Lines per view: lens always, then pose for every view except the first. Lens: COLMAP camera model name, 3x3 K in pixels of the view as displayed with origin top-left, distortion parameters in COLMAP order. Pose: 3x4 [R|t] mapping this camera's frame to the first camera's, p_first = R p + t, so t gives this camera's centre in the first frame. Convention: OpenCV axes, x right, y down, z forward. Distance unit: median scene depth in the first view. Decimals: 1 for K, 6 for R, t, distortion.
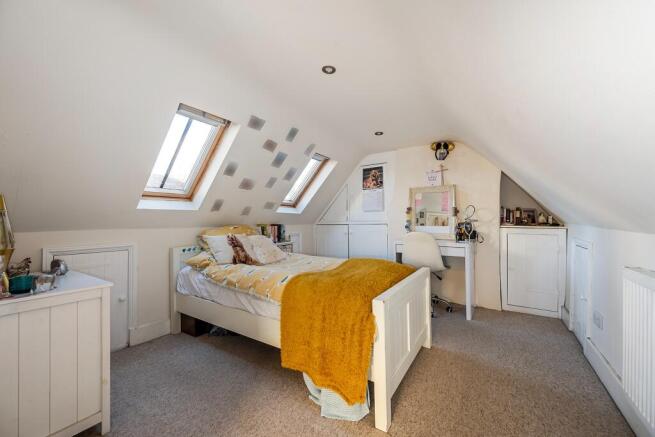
lens RADIAL K [[264.5, 0, 327.3], [0, 264.5, 213.3], [0, 0, 1]] dist [0.024035, 0.000130]
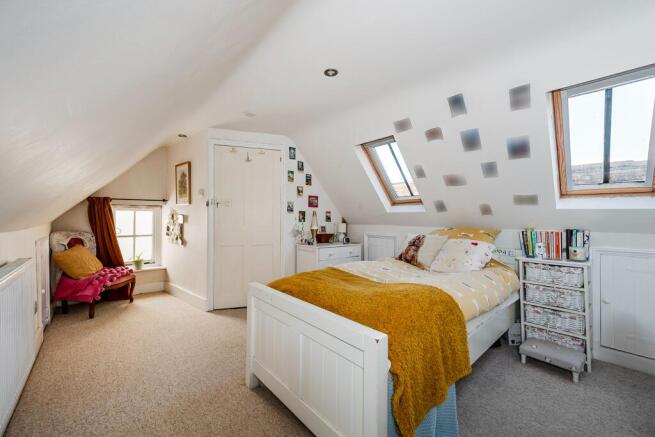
lens RADIAL K [[257.9, 0, 331.1], [0, 257.9, 219.3], [0, 0, 1]] dist [0.000312, 0.000113]
pose [[-0.256935, -0.001490, -0.966428, 0.730023], [0.005952, 0.999977, -0.003124, 0.024567], [0.966410, -0.006555, -0.256920, 0.966203]]
